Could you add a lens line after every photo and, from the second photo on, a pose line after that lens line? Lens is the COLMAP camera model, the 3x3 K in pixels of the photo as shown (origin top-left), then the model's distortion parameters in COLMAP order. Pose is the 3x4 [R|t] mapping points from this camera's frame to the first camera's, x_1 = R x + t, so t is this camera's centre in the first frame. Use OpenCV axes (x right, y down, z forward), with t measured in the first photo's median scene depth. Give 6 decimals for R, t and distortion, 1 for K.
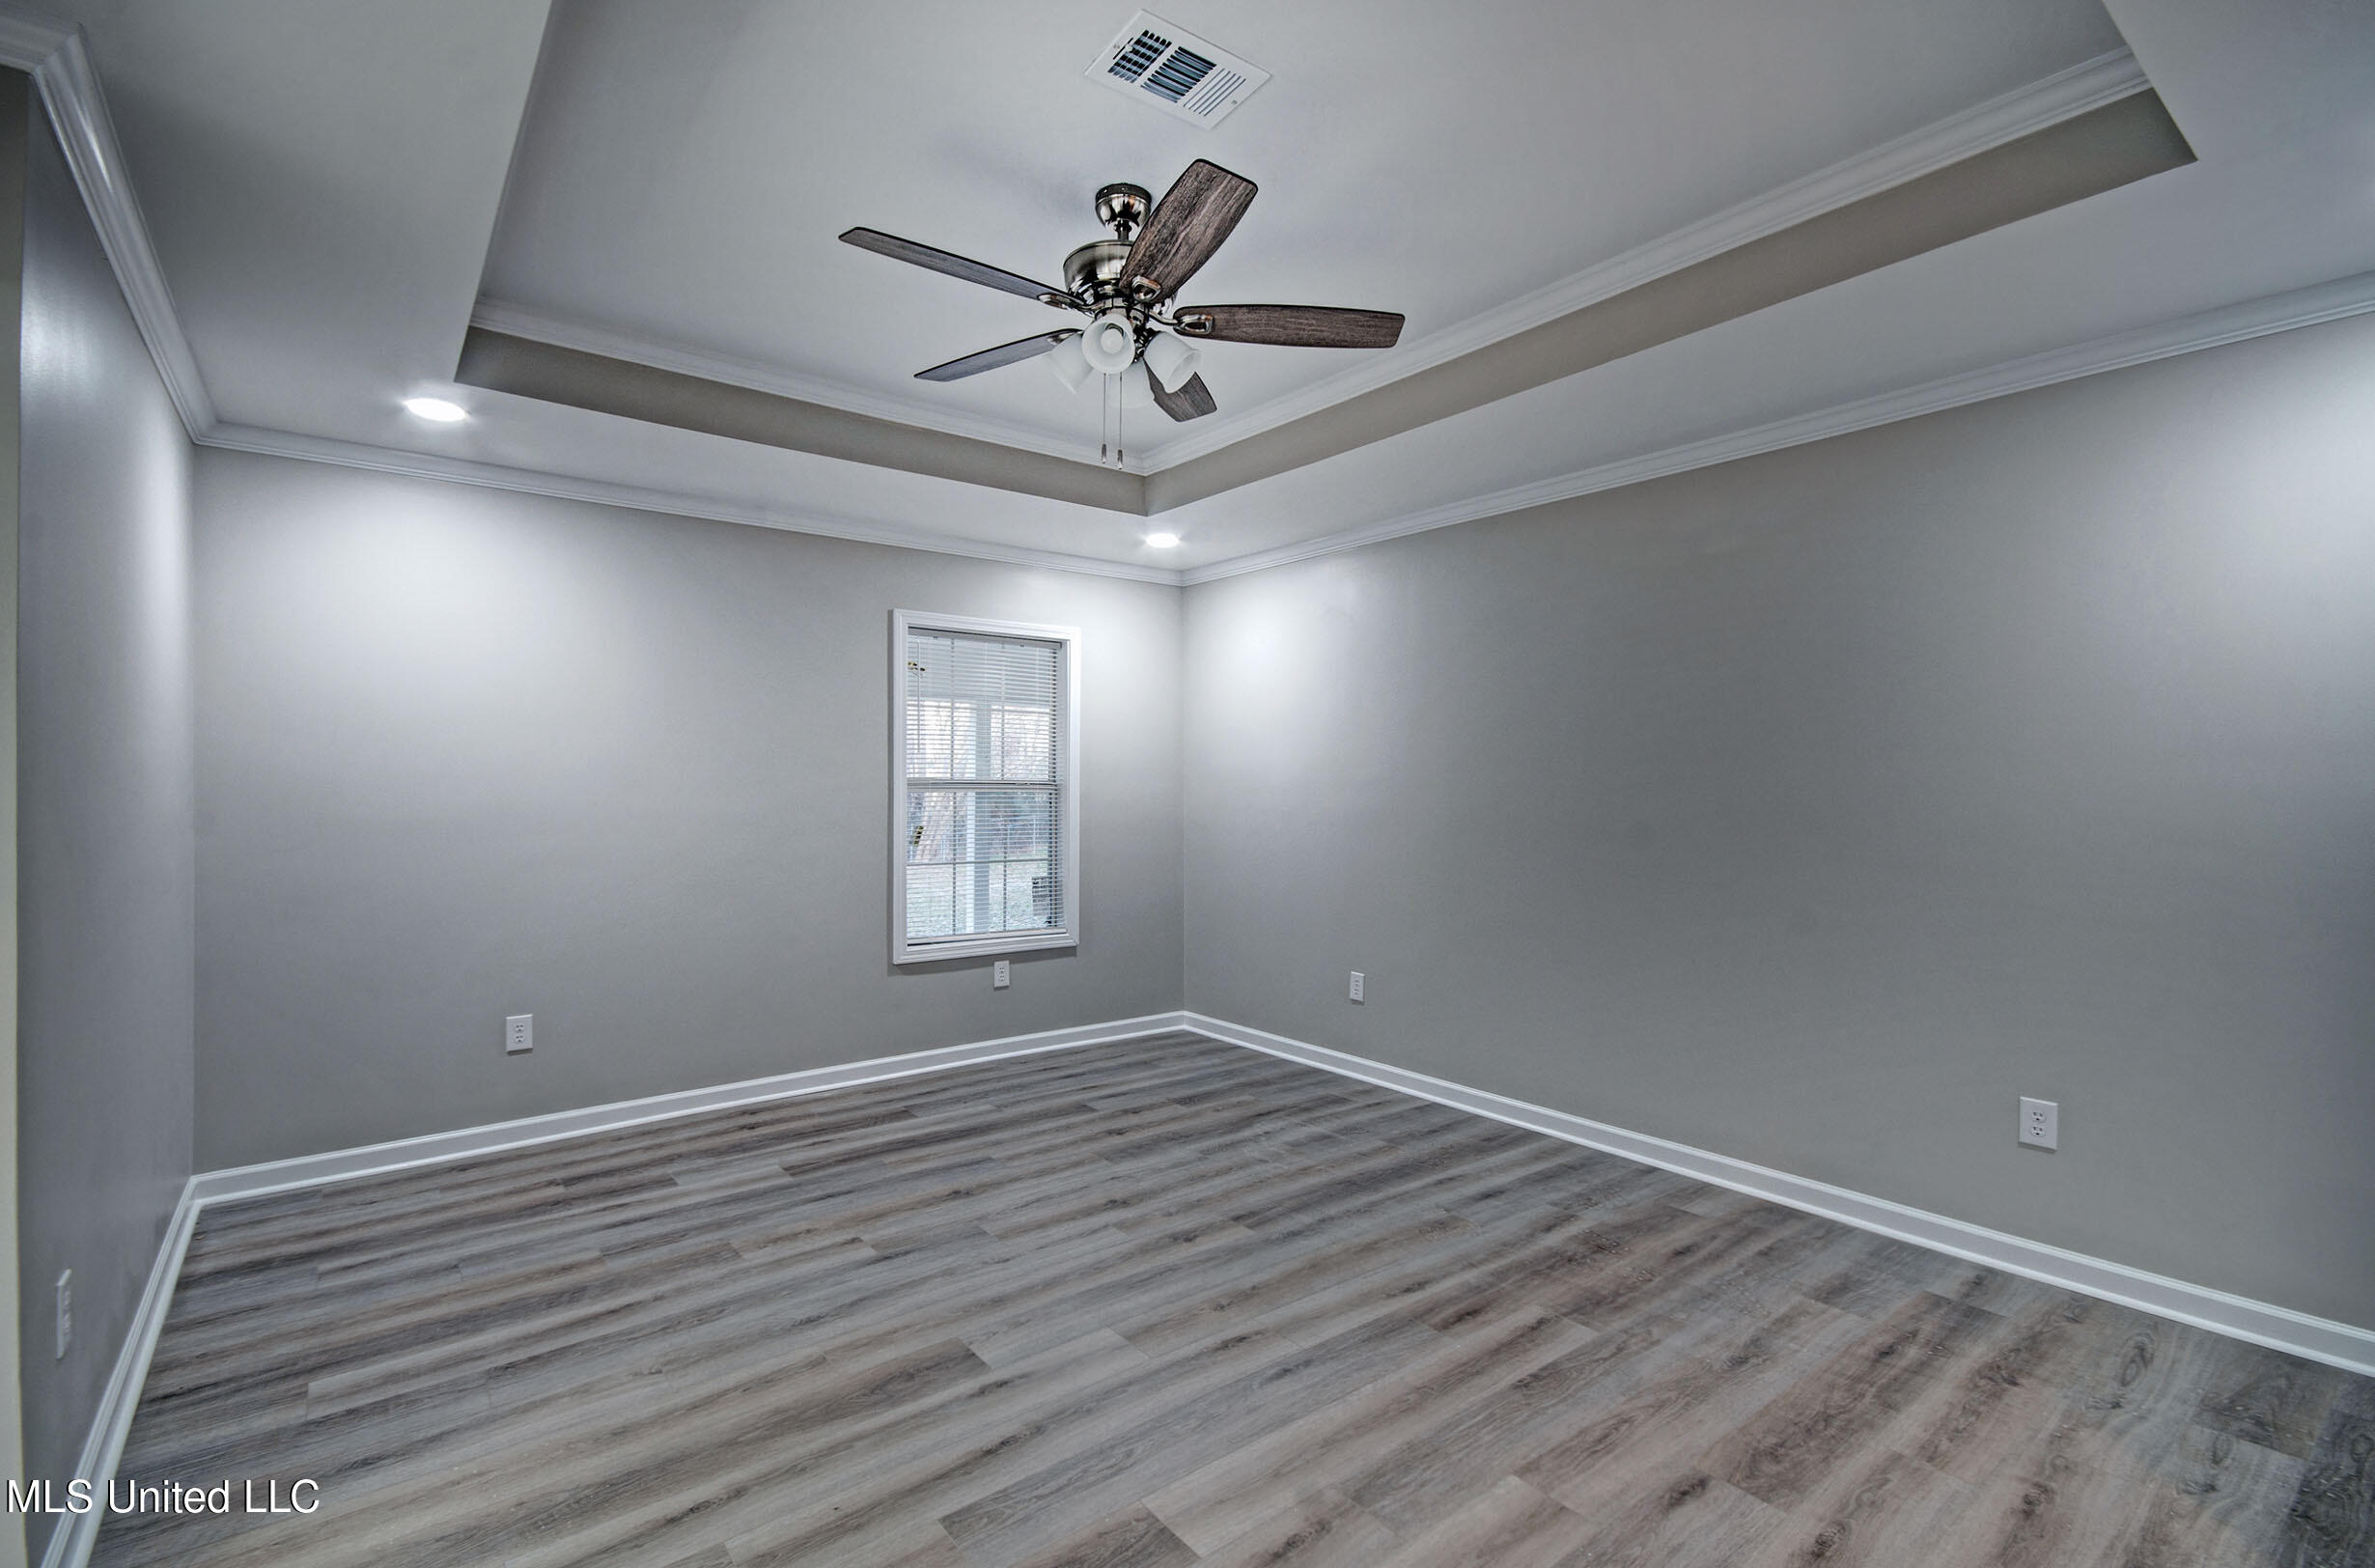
lens RADIAL K [[1059.1, 0, 1177.9], [0, 1059.1, 781.7], [0, 0, 1]] dist [-0.008667, -0.002234]
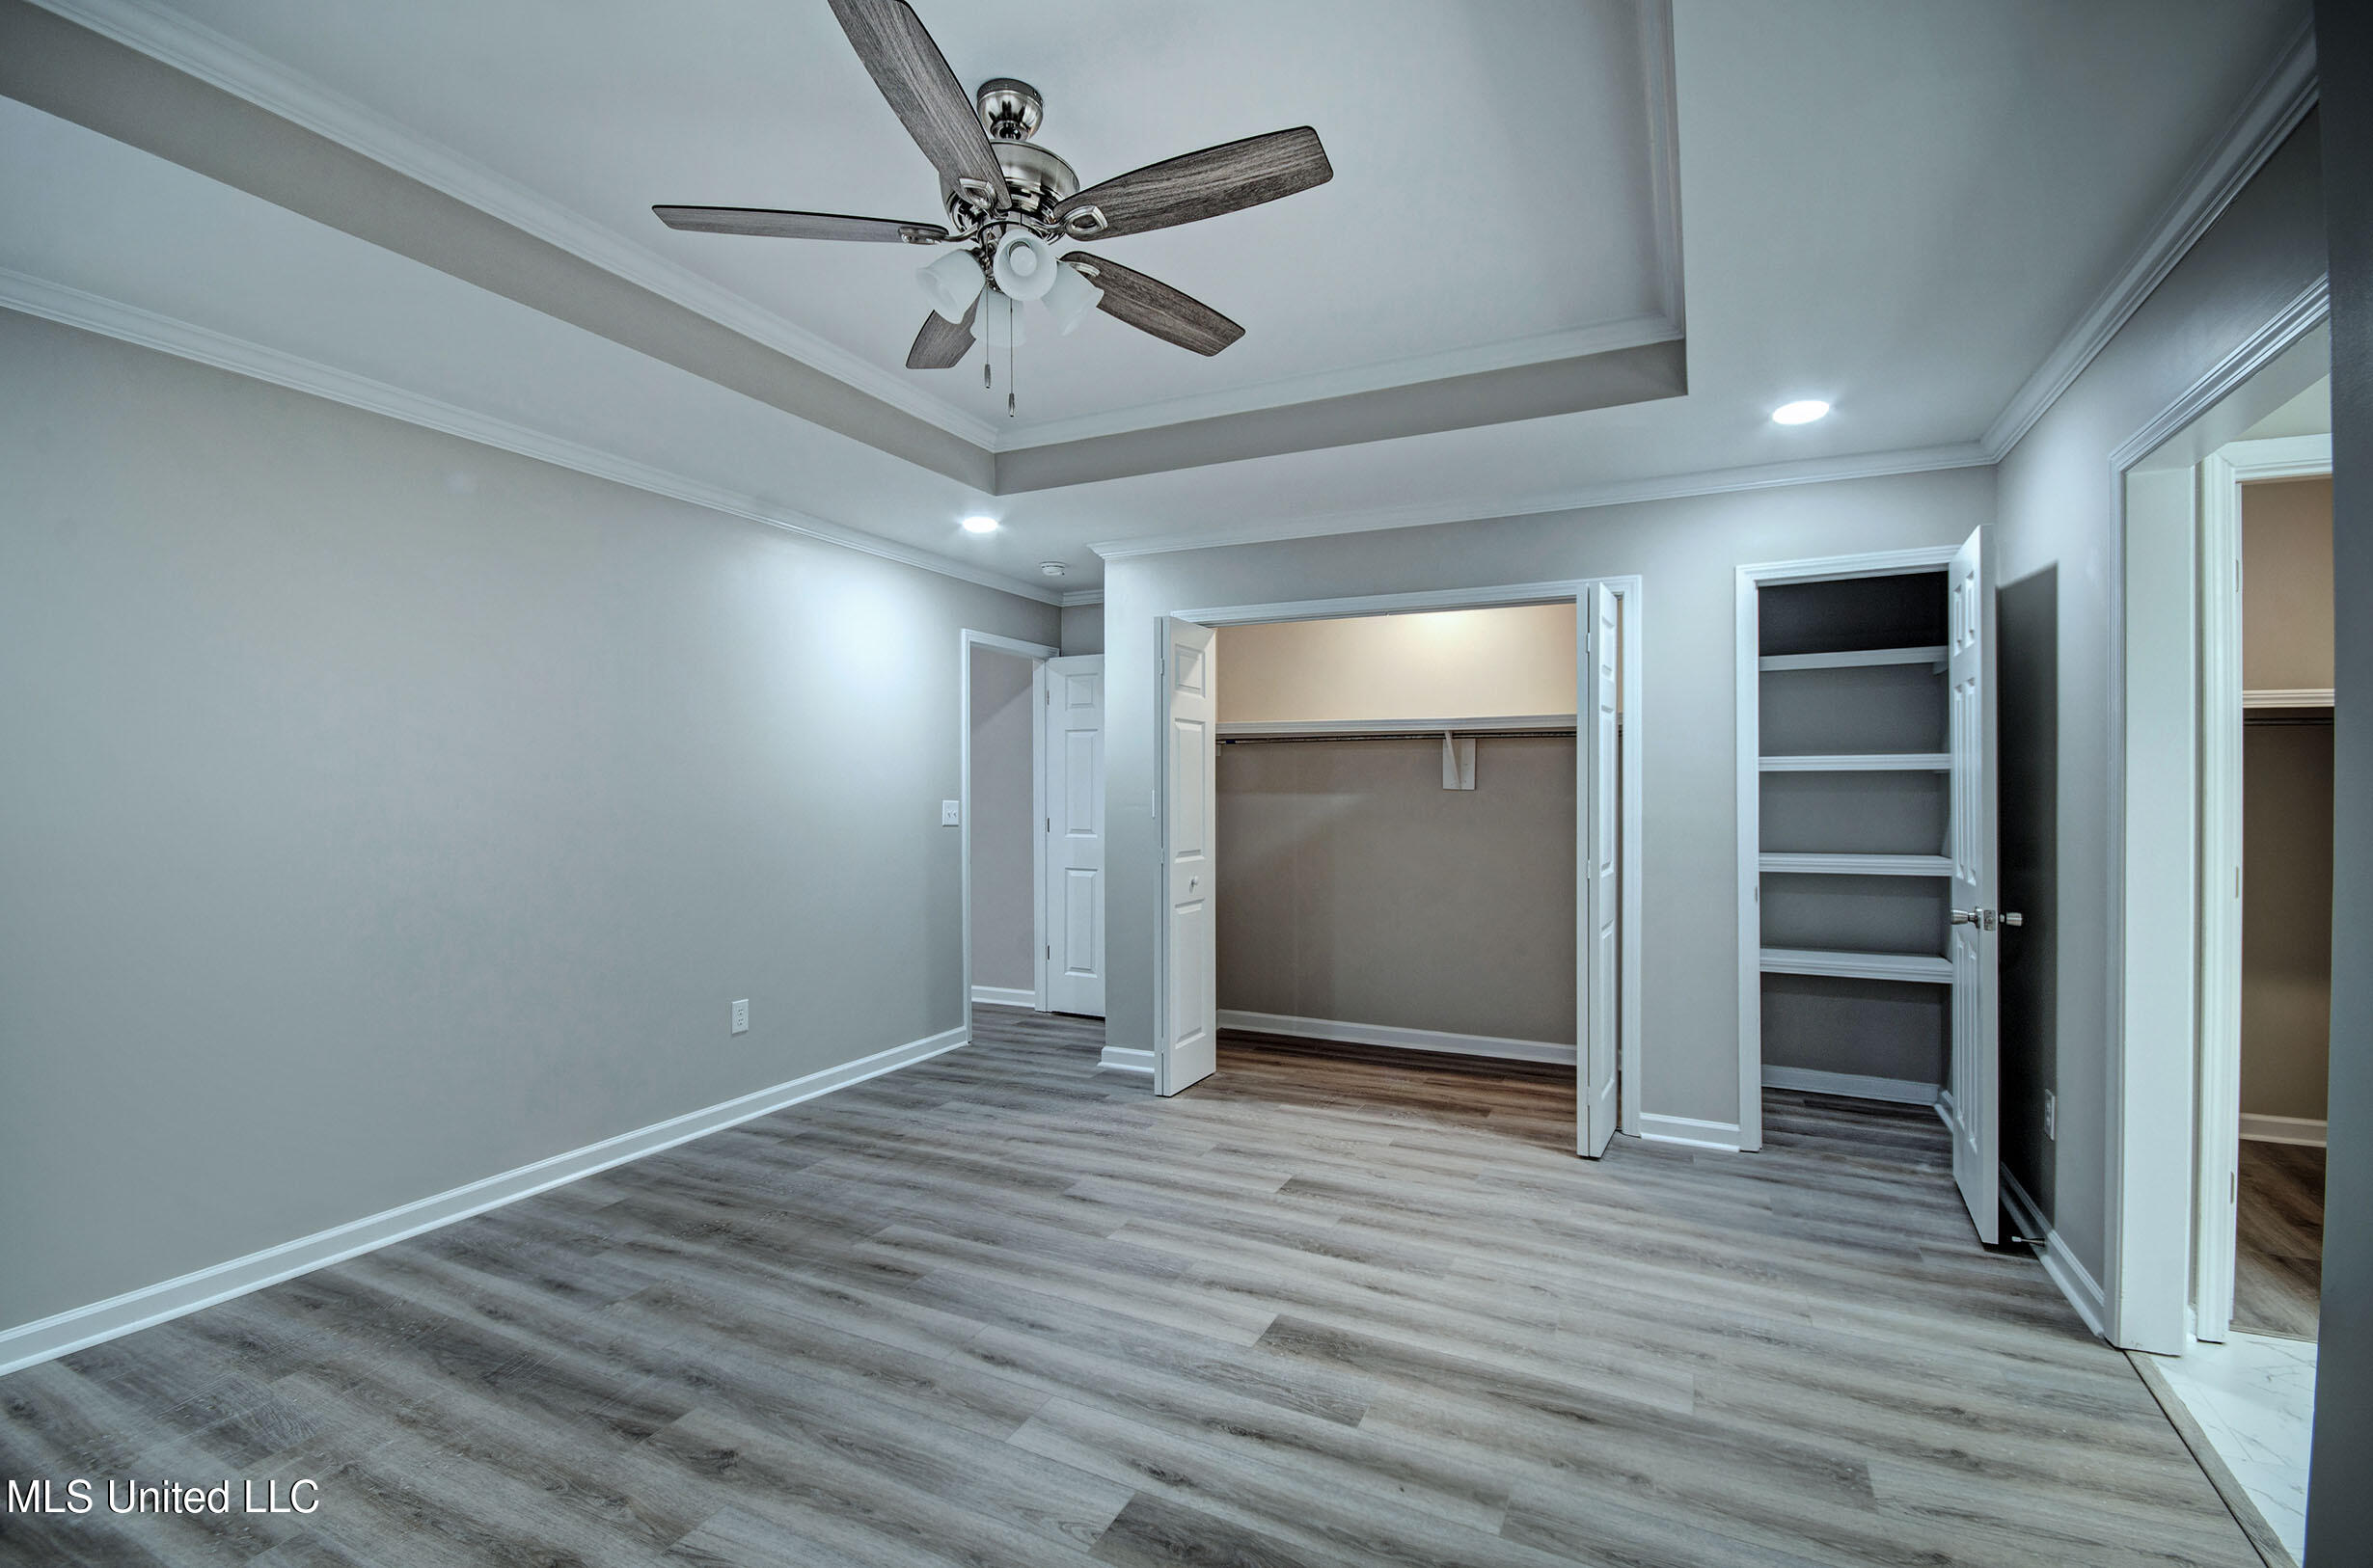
lens RADIAL K [[1058.0, 0, 1182.1], [0, 1058.0, 785.2], [0, 0, 1]] dist [-0.008667, -0.002234]
pose [[-0.435150, -0.005037, 0.900344, -0.721124], [-0.003569, 0.999986, 0.003869, -0.001598], [-0.900351, -0.001530, -0.435162, 1.025624]]
